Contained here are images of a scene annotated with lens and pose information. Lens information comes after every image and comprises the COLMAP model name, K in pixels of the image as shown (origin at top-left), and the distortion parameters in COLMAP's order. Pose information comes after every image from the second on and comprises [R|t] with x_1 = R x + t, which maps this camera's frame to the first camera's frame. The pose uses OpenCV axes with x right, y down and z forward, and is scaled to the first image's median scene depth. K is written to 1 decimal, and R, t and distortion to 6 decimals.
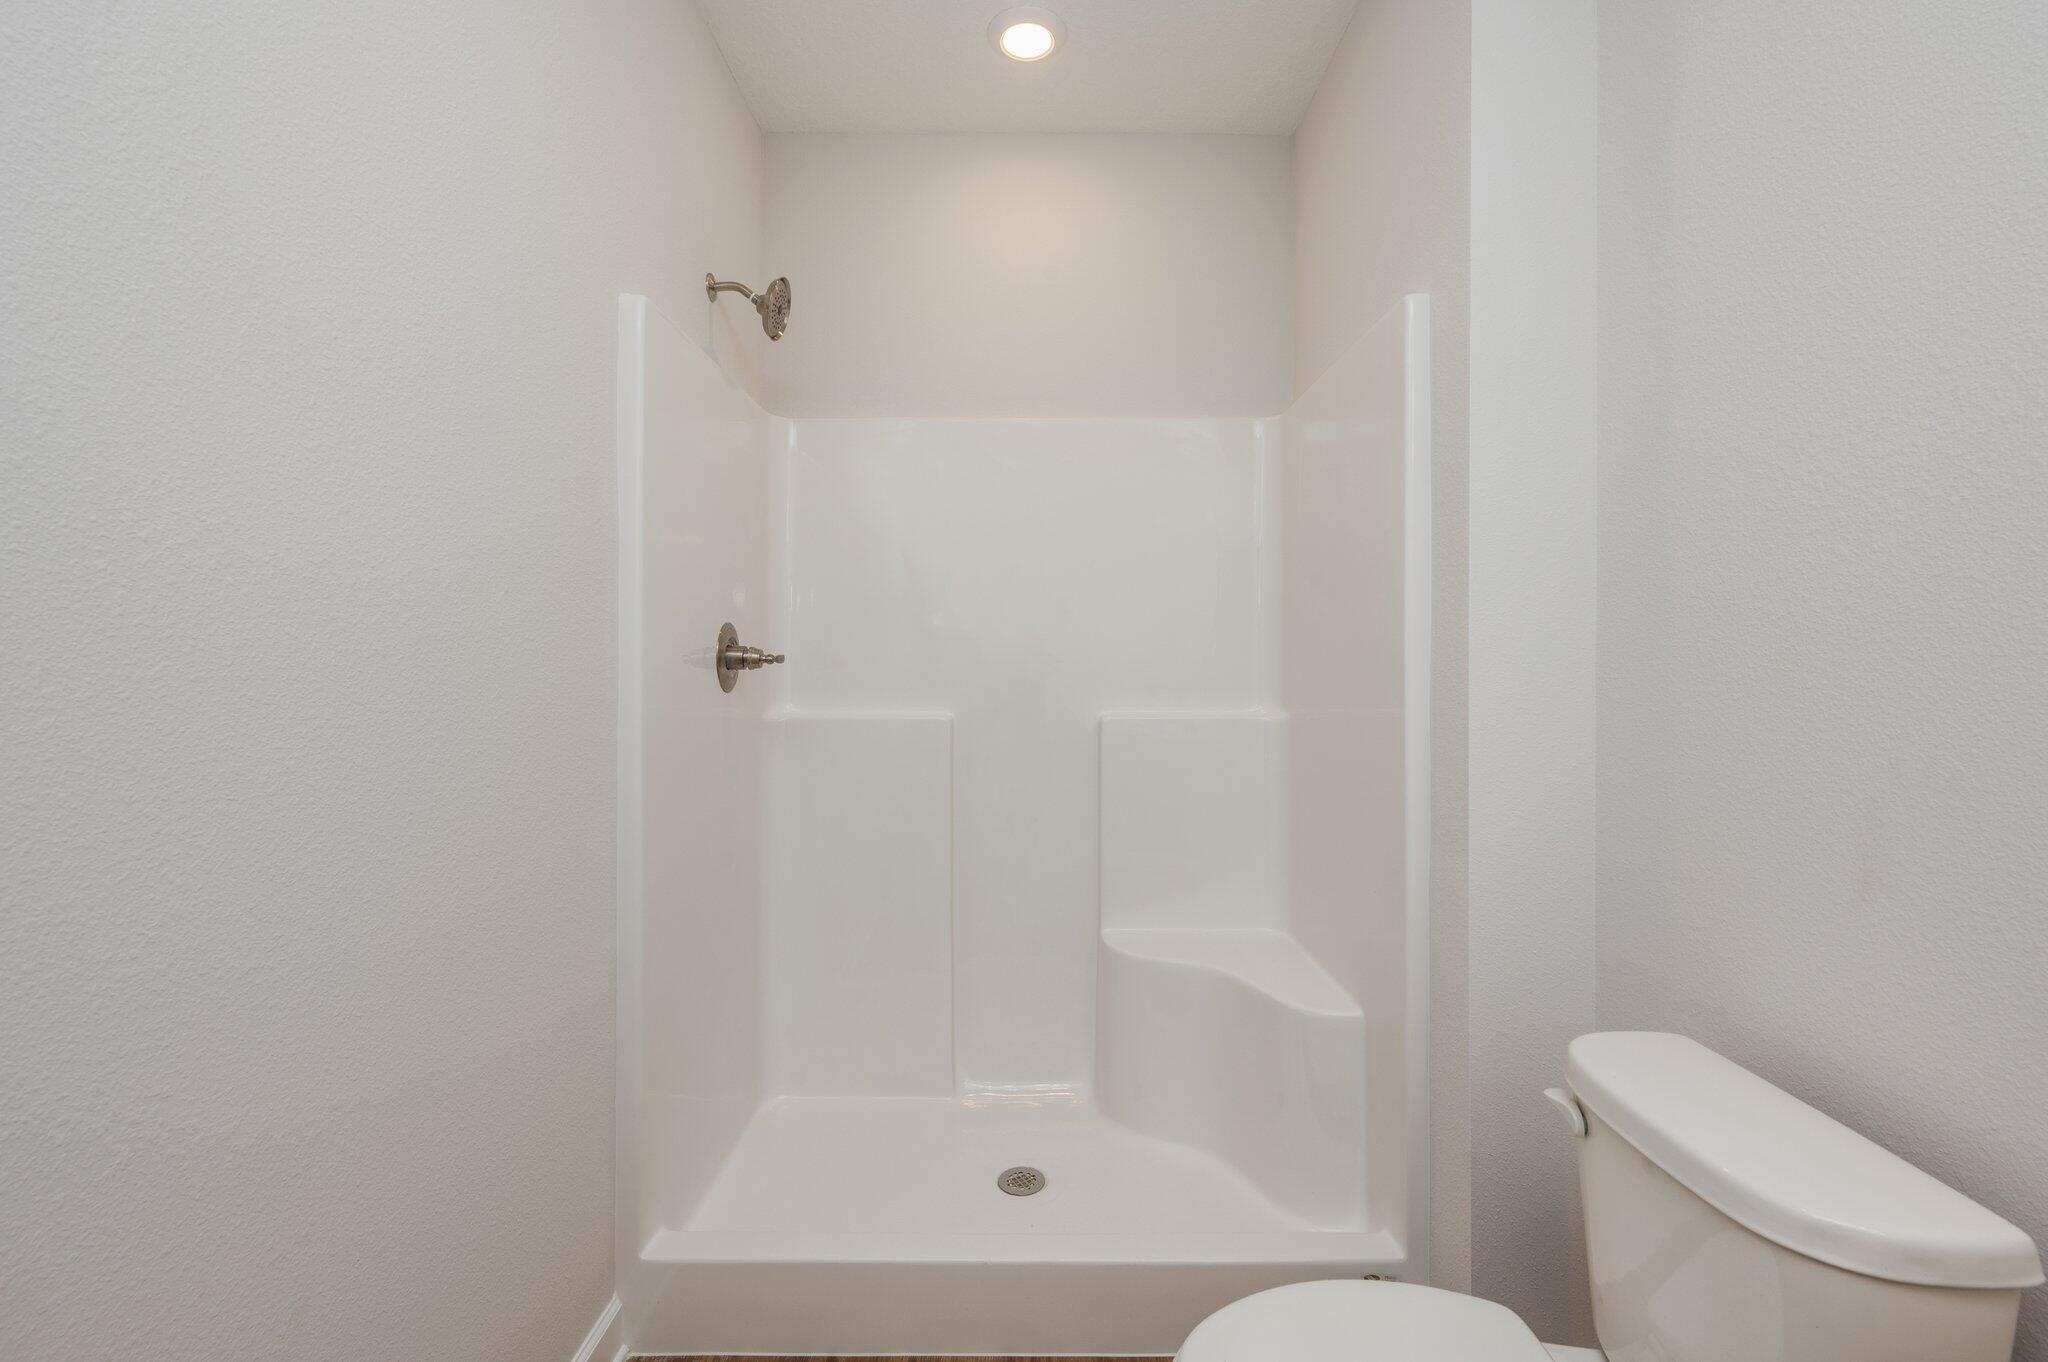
lens RADIAL K [[854.5, 0, 1032.2], [0, 854.5, 682.2], [0, 0, 1]] dist [-0.000593, -0.000282]
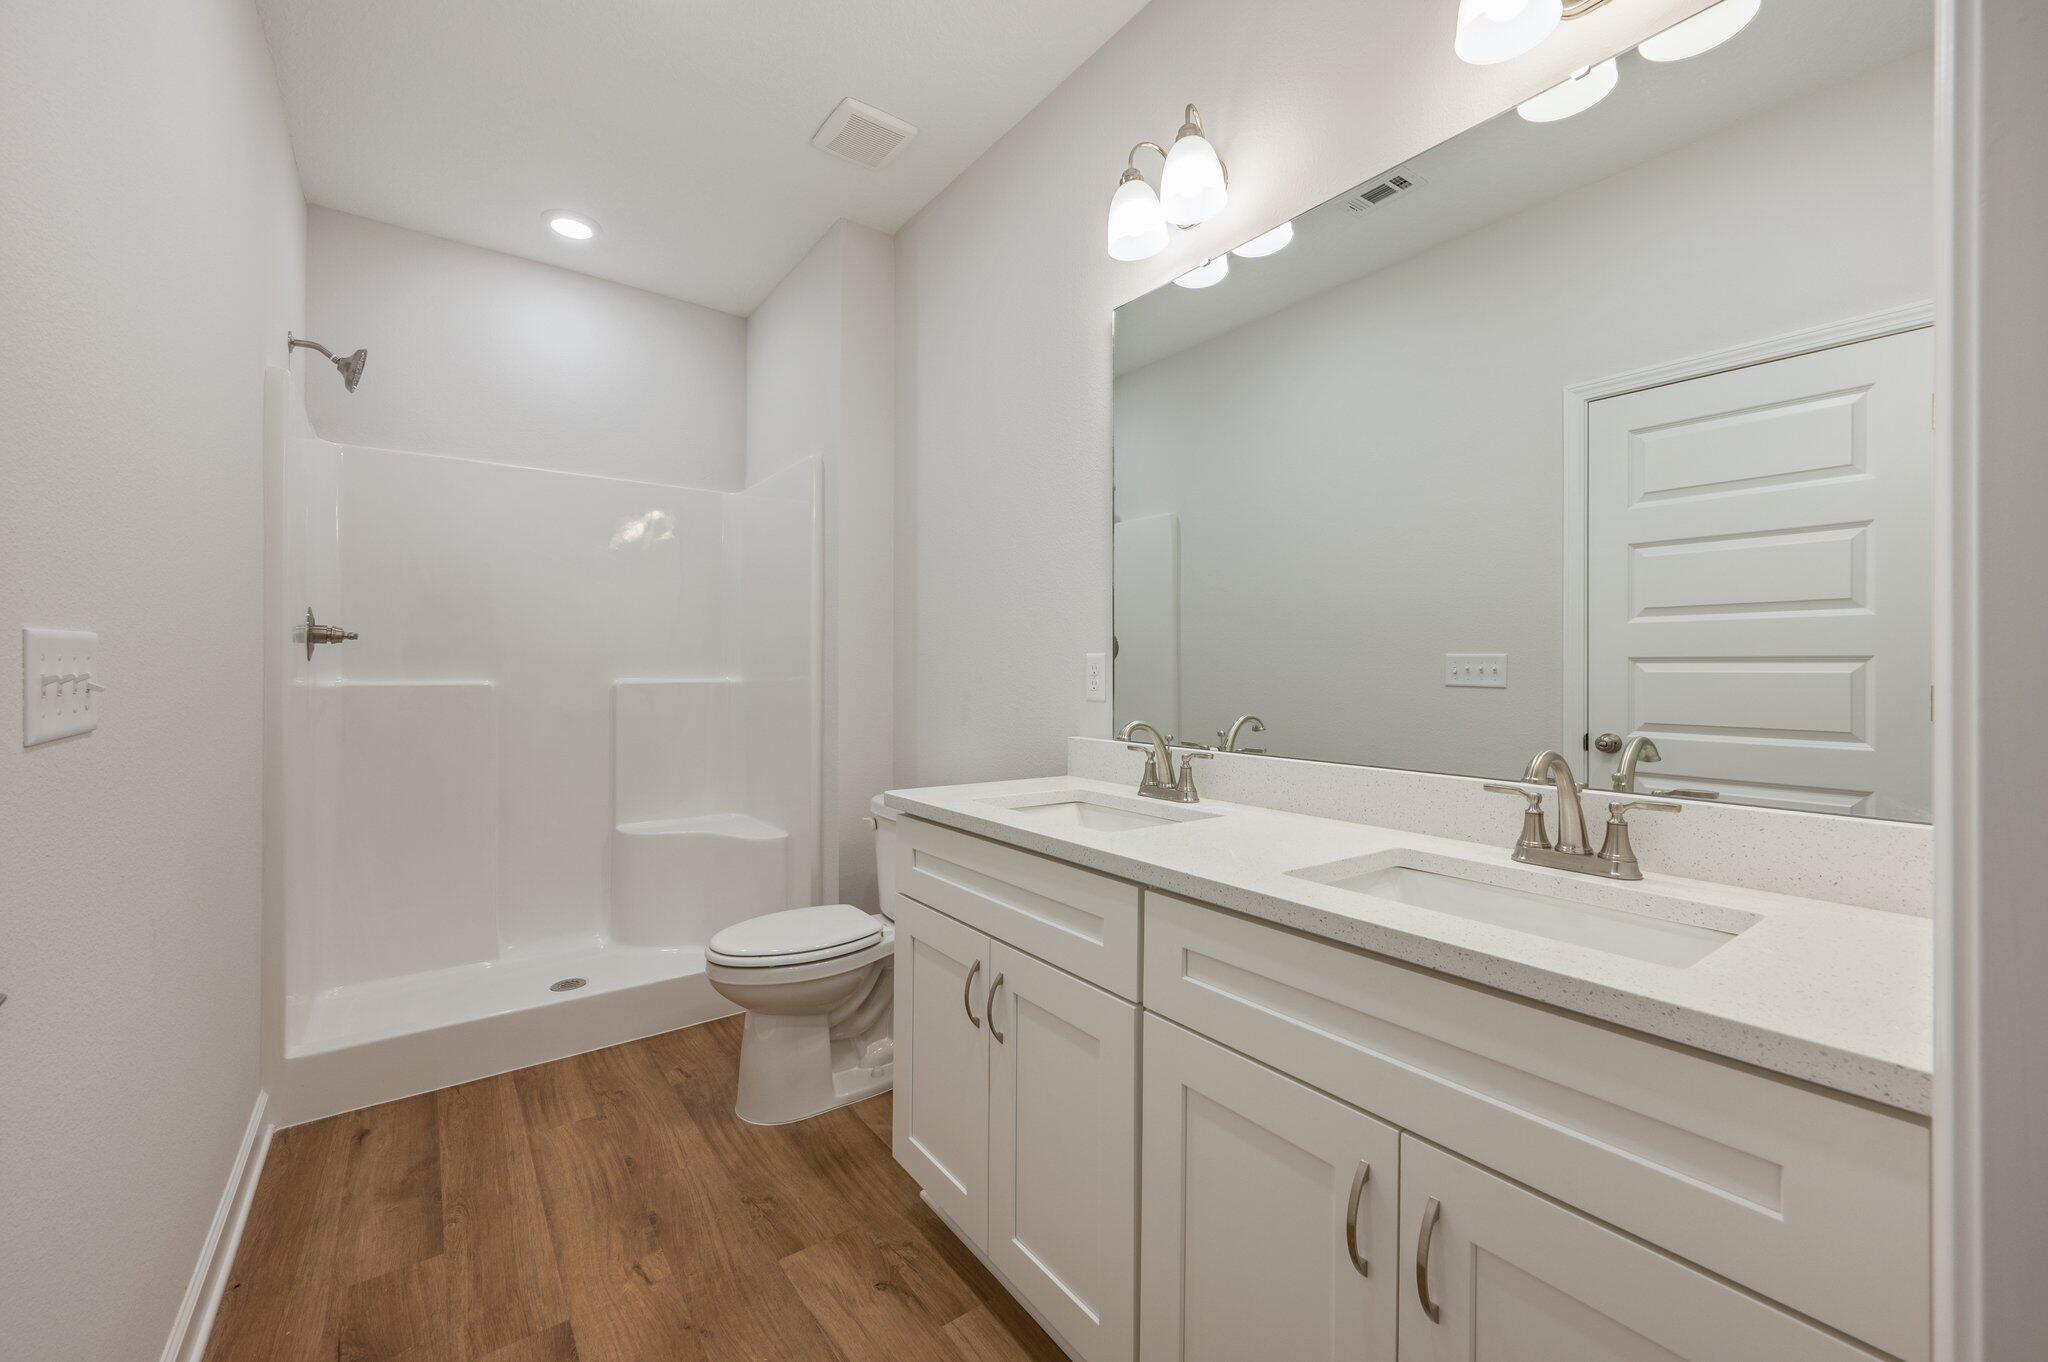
lens RADIAL K [[832.2, 0, 1089.5], [0, 832.2, 675.9], [0, 0, 1]] dist [-0.000534, 0.000345]
pose [[0.743484, 0.005321, 0.668733, -0.315570], [-0.005889, 0.999982, -0.001410, 0.029423], [-0.668728, -0.002890, 0.743501, -0.718271]]
